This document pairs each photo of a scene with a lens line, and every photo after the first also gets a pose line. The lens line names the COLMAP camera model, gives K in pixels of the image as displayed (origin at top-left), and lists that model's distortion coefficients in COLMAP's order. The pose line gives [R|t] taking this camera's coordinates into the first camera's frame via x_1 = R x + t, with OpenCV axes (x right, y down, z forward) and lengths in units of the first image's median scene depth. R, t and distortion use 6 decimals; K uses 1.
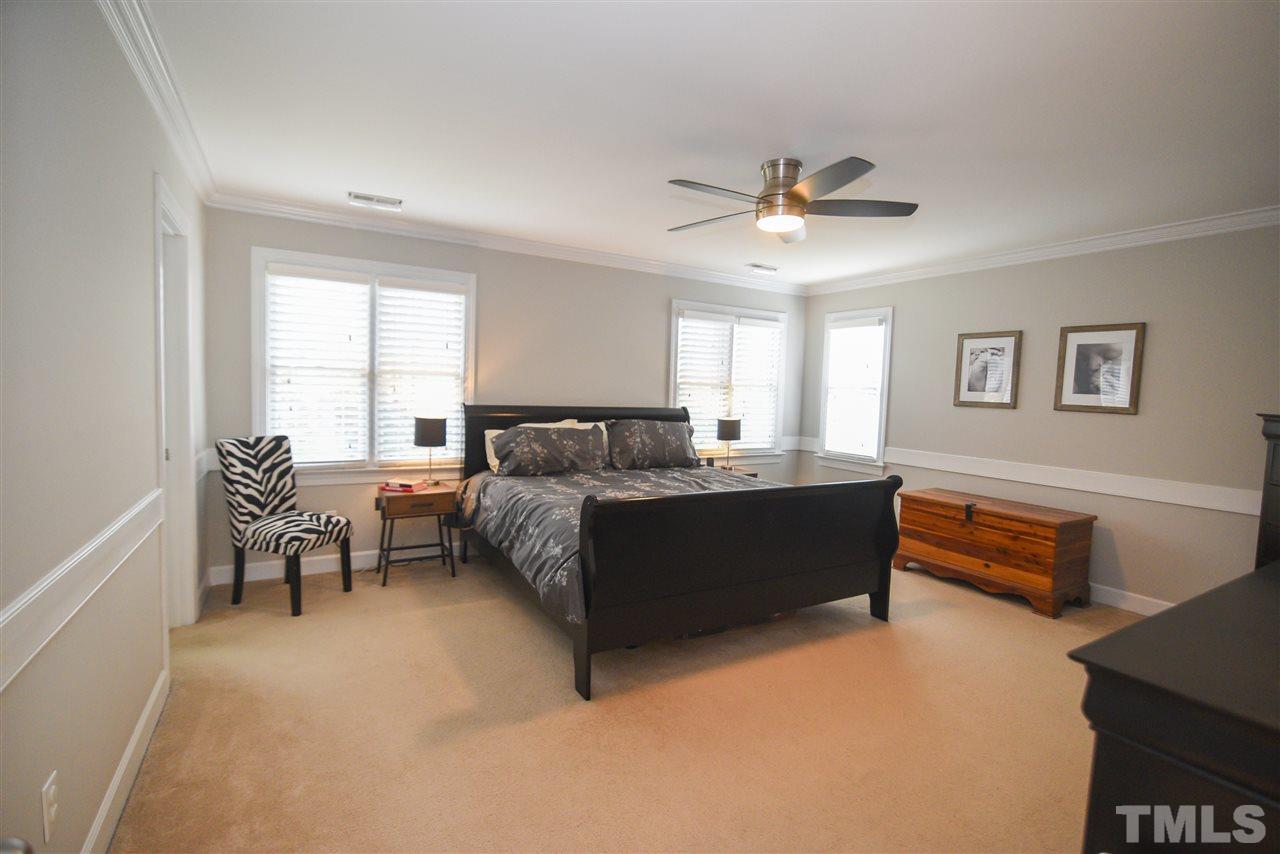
lens RADIAL K [[586.9, 0, 638.6], [0, 586.9, 431.5], [0, 0, 1]] dist [-0.018809, 0.001119]
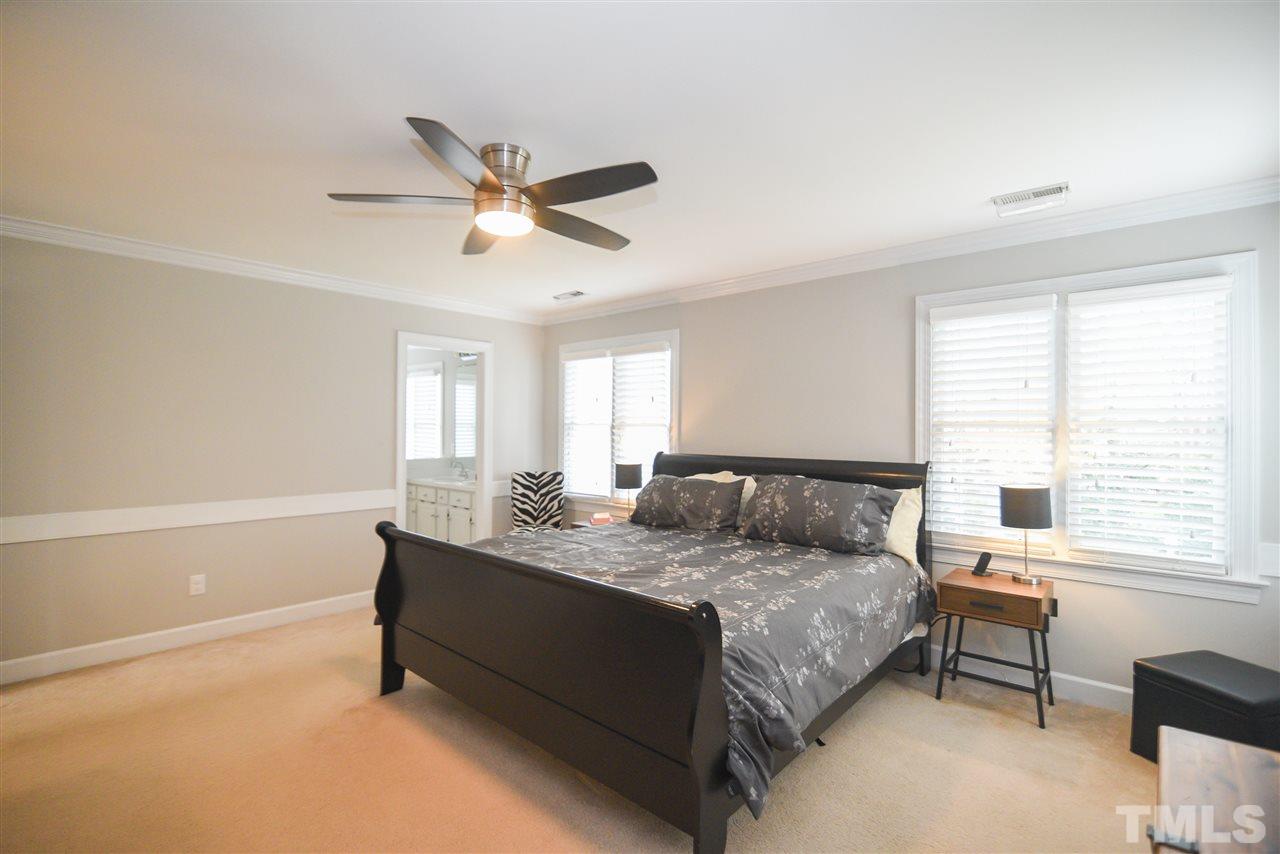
lens RADIAL K [[579.2, 0, 640.7], [0, 579.2, 433.7], [0, 0, 1]] dist [-0.025440, 0.000346]
pose [[0.311133, -0.024401, -0.950053, 0.806989], [-0.064926, 0.996789, -0.046864, -0.033694], [0.948146, 0.076265, 0.308550, 0.746878]]
